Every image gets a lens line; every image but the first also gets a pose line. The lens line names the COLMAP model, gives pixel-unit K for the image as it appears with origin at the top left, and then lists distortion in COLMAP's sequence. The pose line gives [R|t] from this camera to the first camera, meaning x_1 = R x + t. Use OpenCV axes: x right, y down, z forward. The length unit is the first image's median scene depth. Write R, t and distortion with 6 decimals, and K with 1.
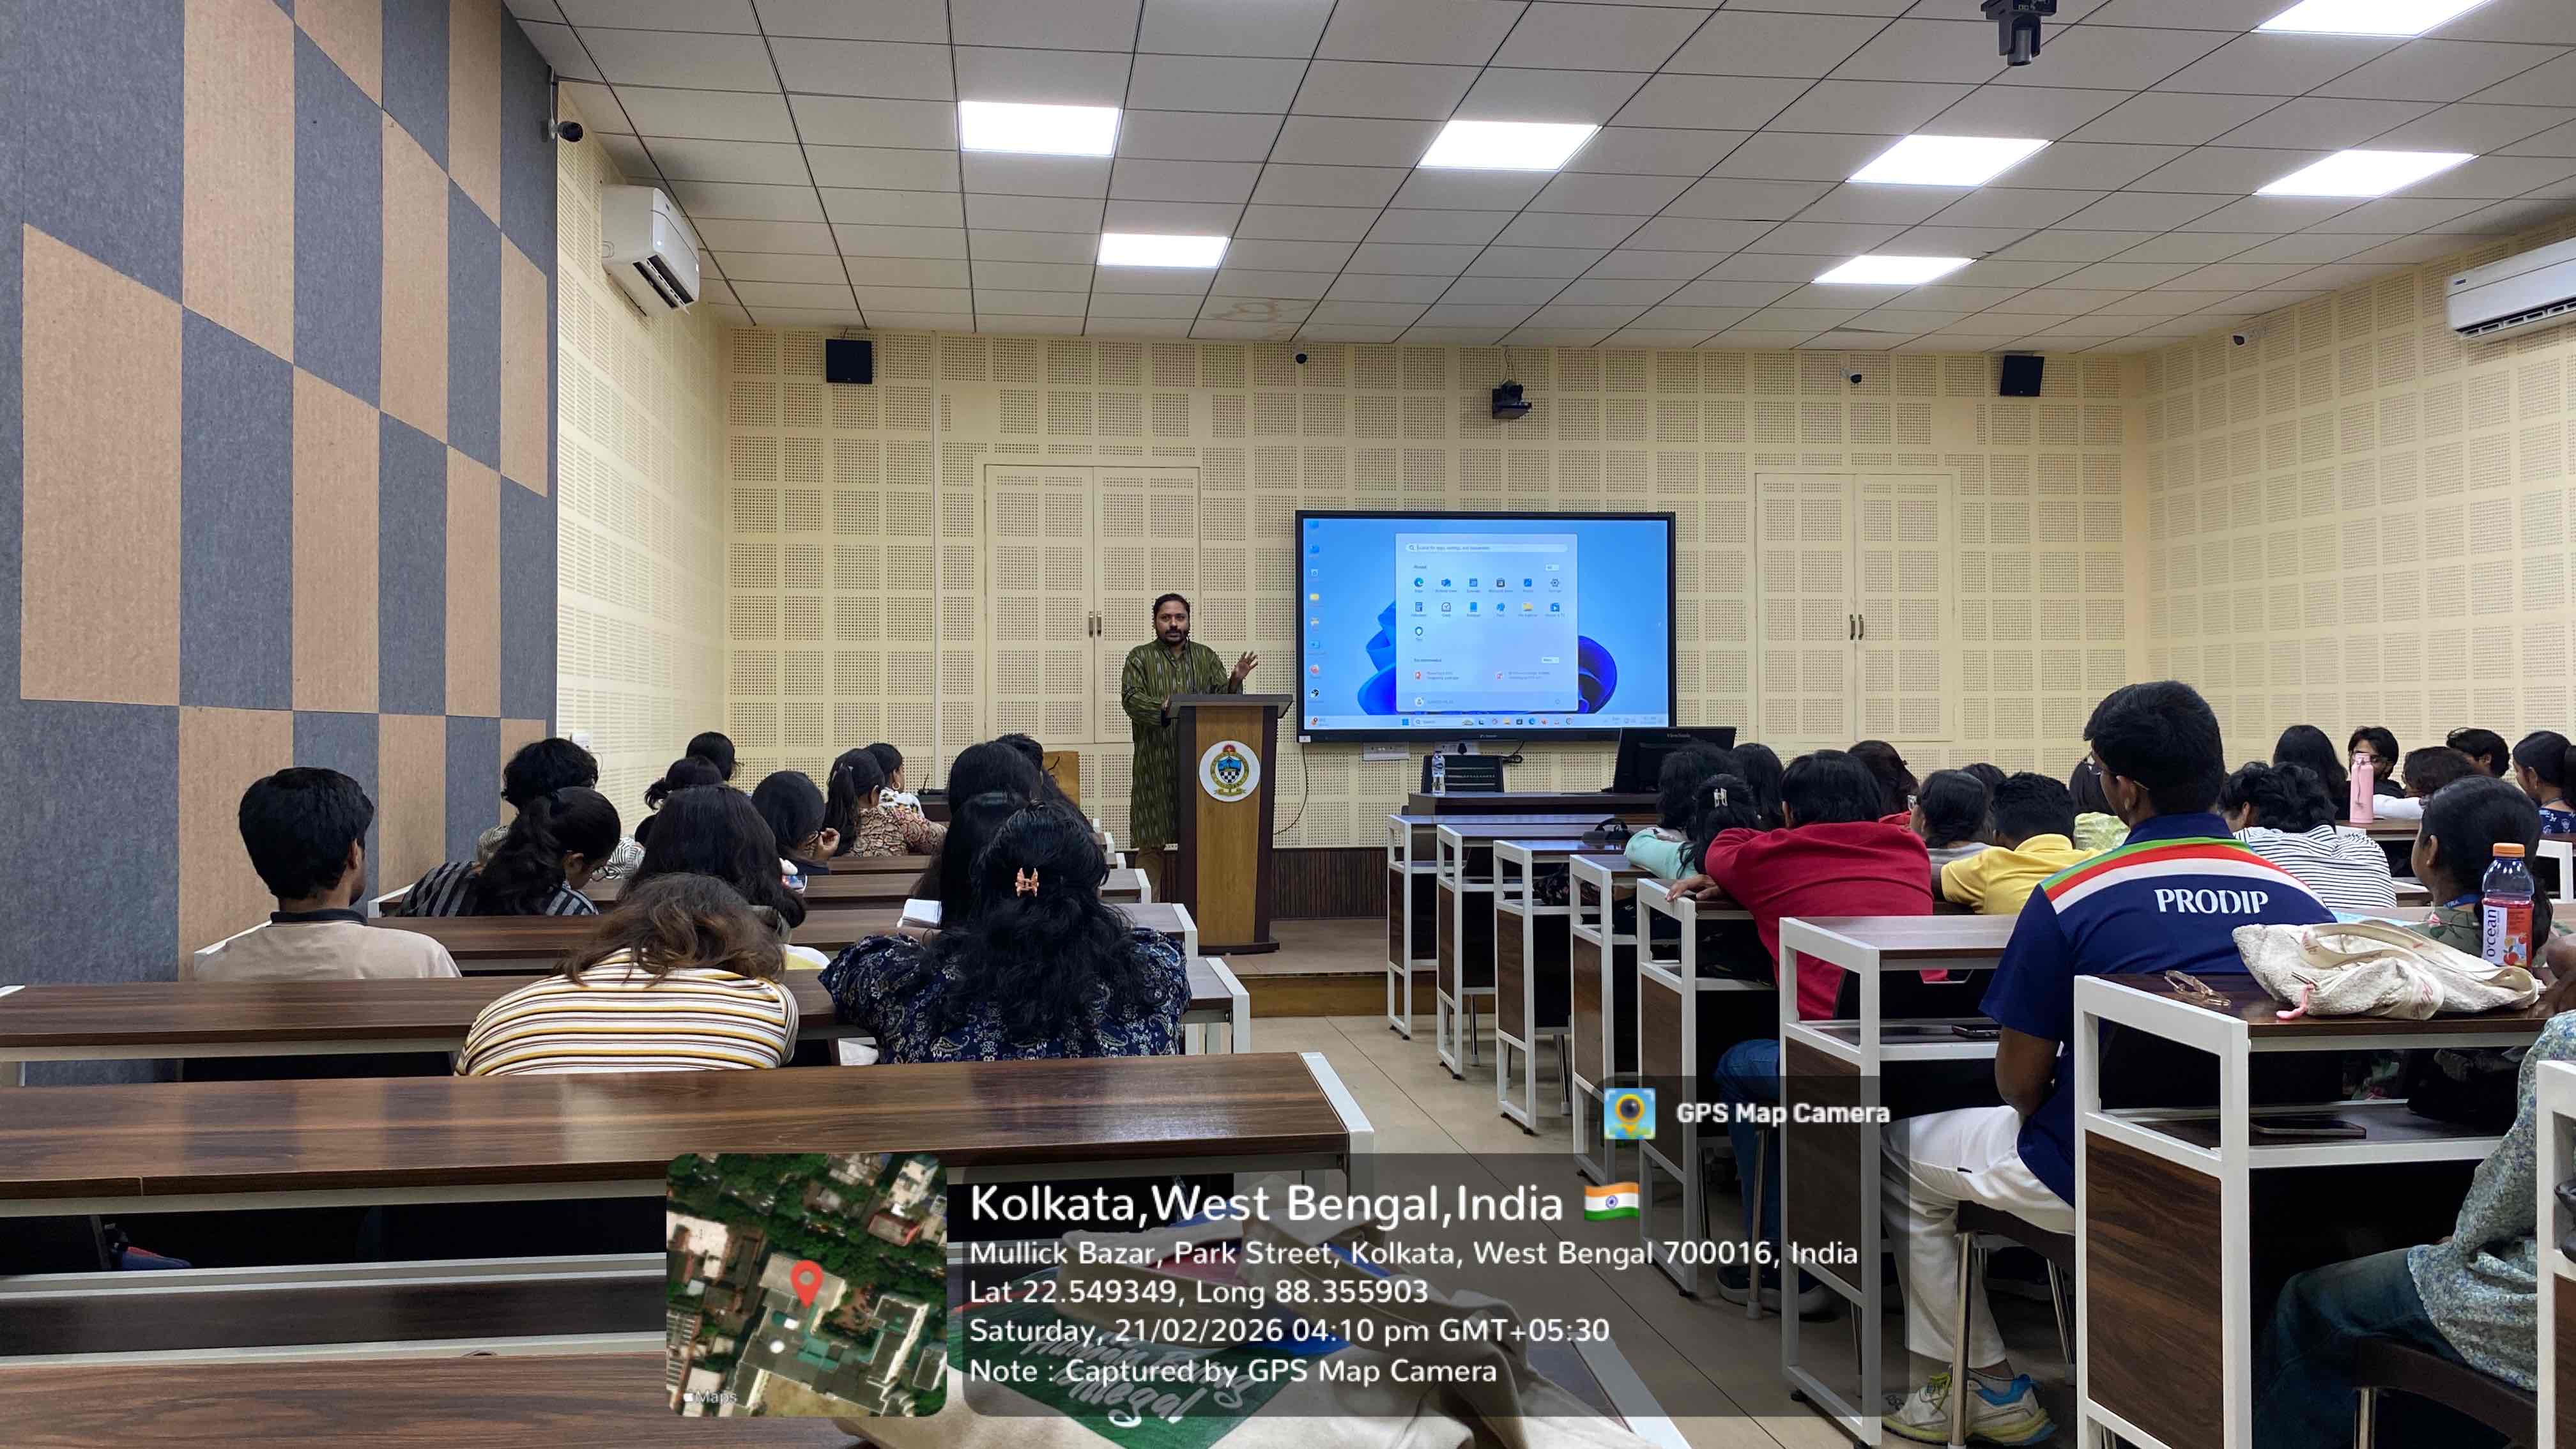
lens RADIAL K [[1976.9, 0, 1283.9], [0, 1976.9, 689.7], [0, 0, 1]] dist [0.207114, -0.636866]
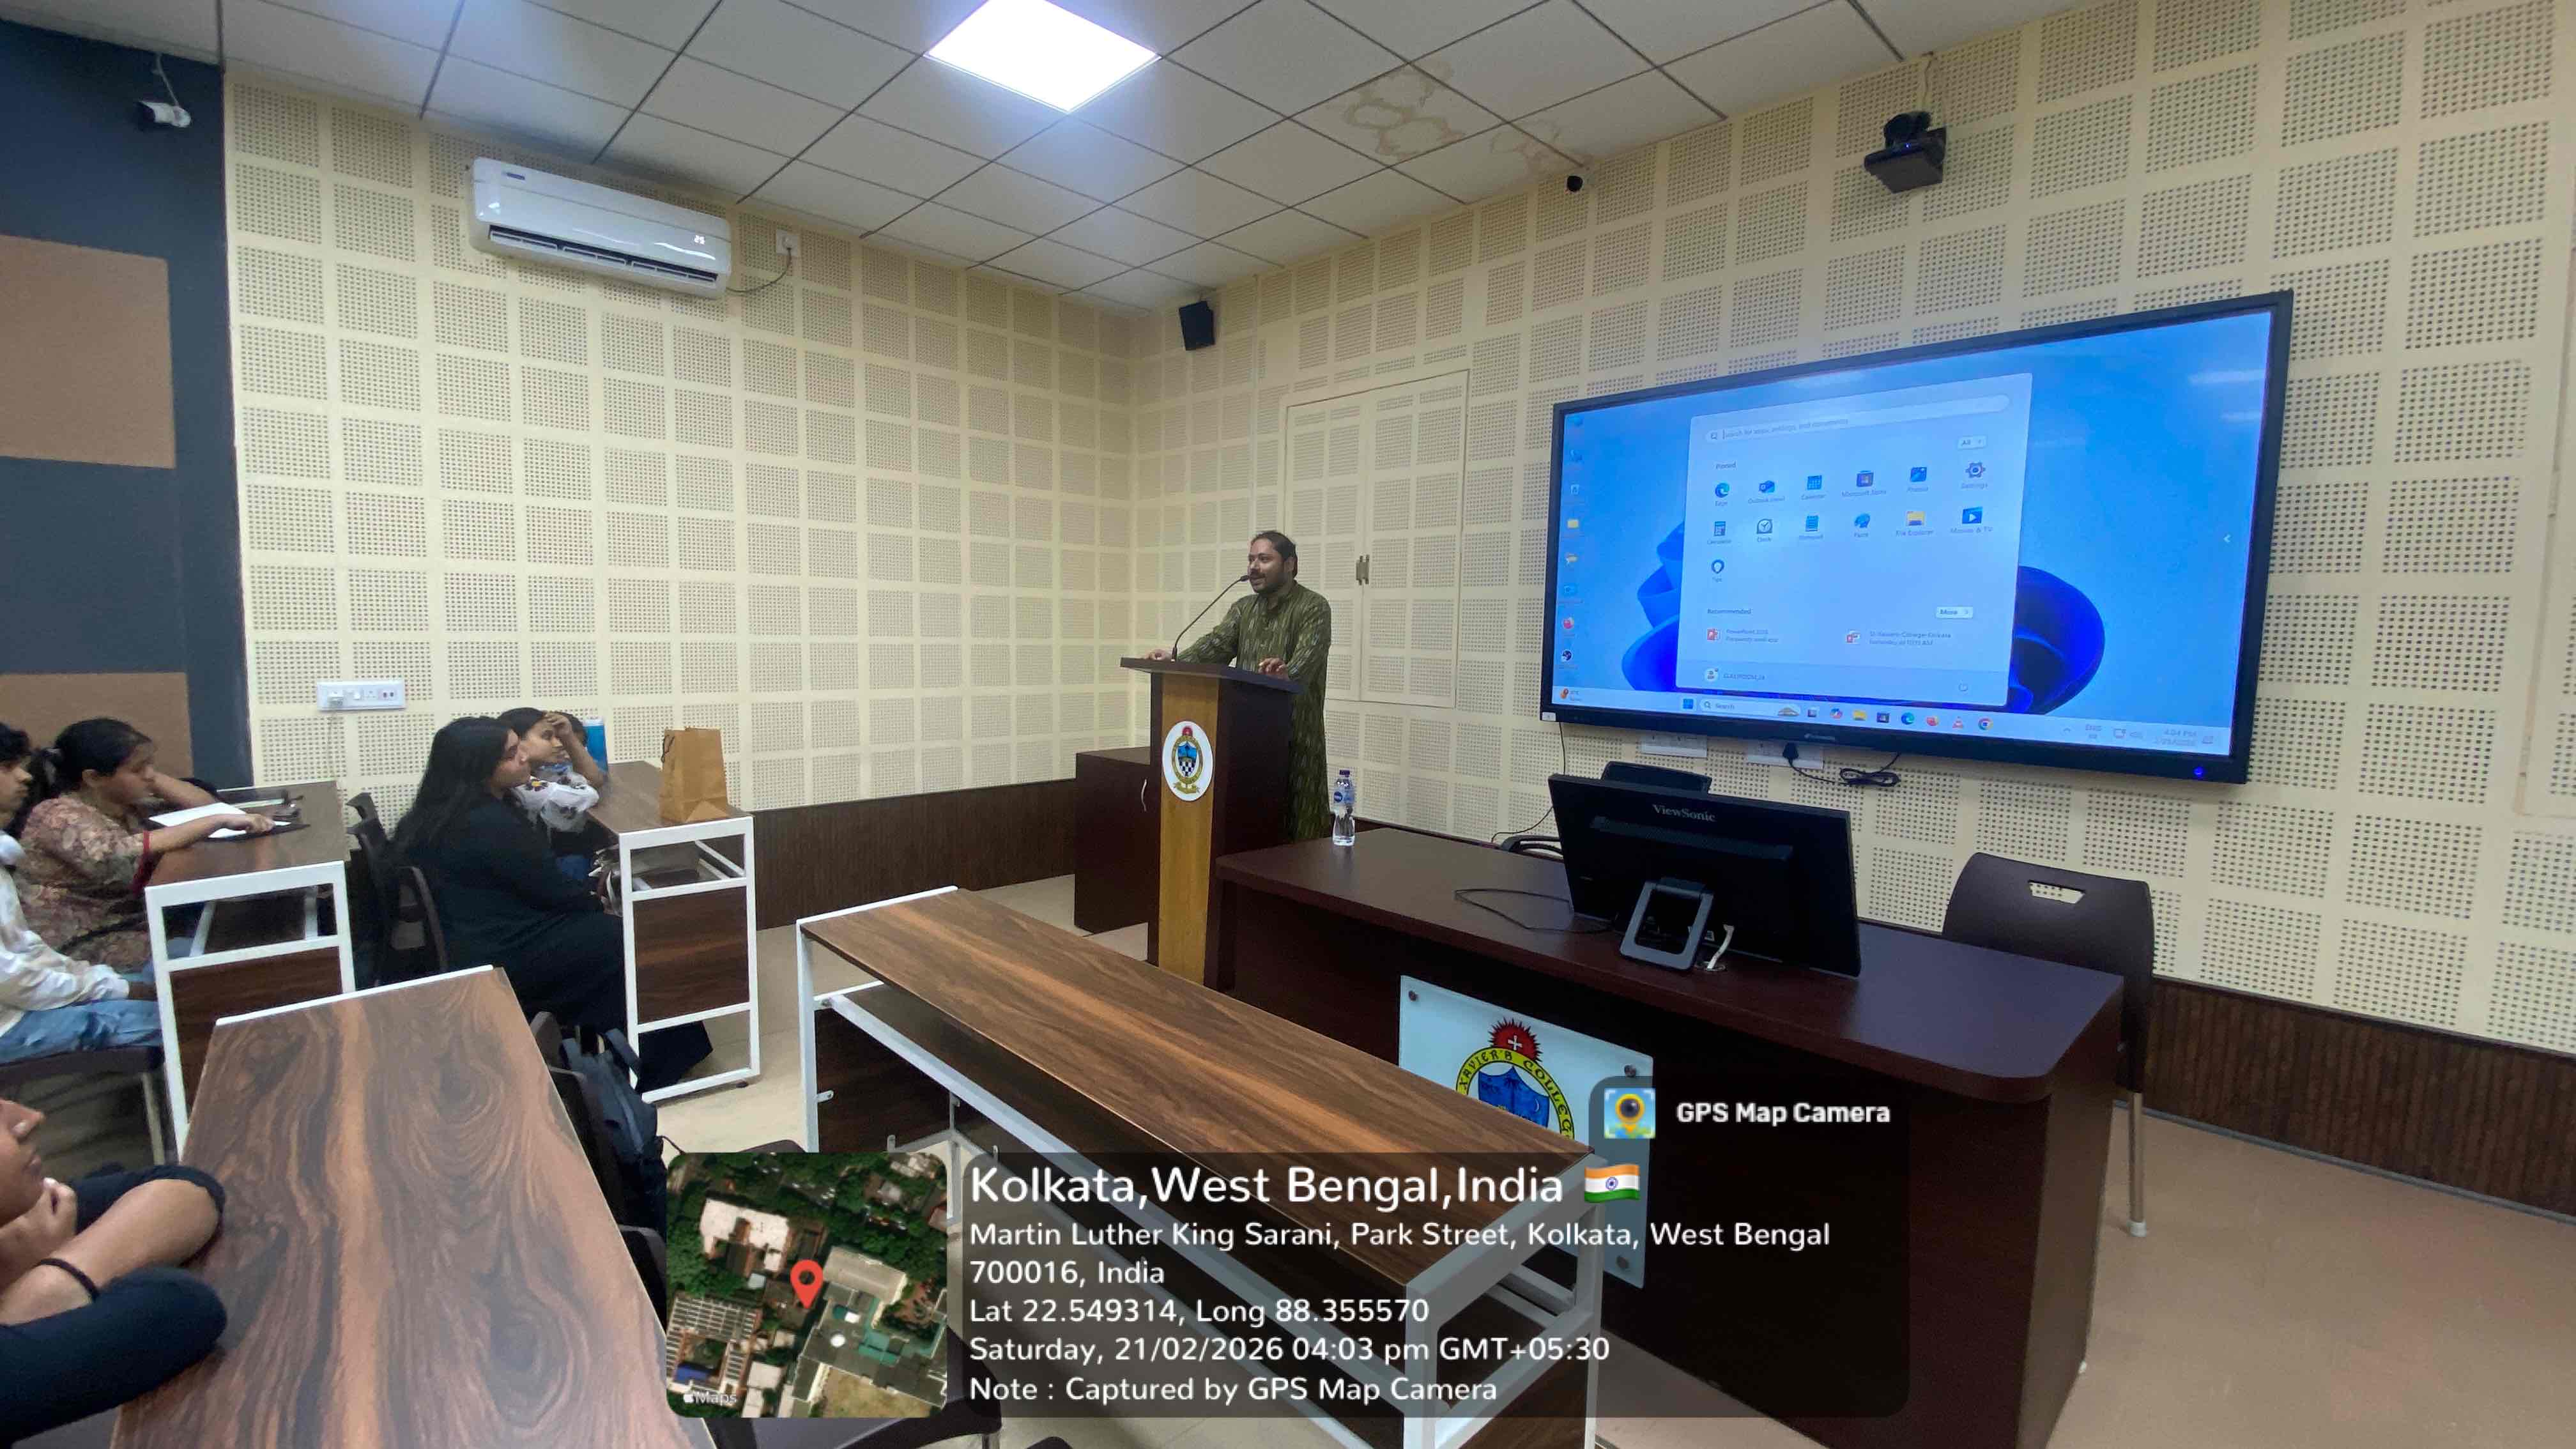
lens RADIAL K [[1037.9, 0, 1277.3], [0, 1037.9, 727.6], [0, 0, 1]] dist [0.030707, -0.027761]
pose [[0.581739, 0.096062, -0.807683, 0.274161], [-0.009611, 0.993744, 0.111270, -0.014111], [0.813318, -0.056968, 0.579023, 0.699537]]
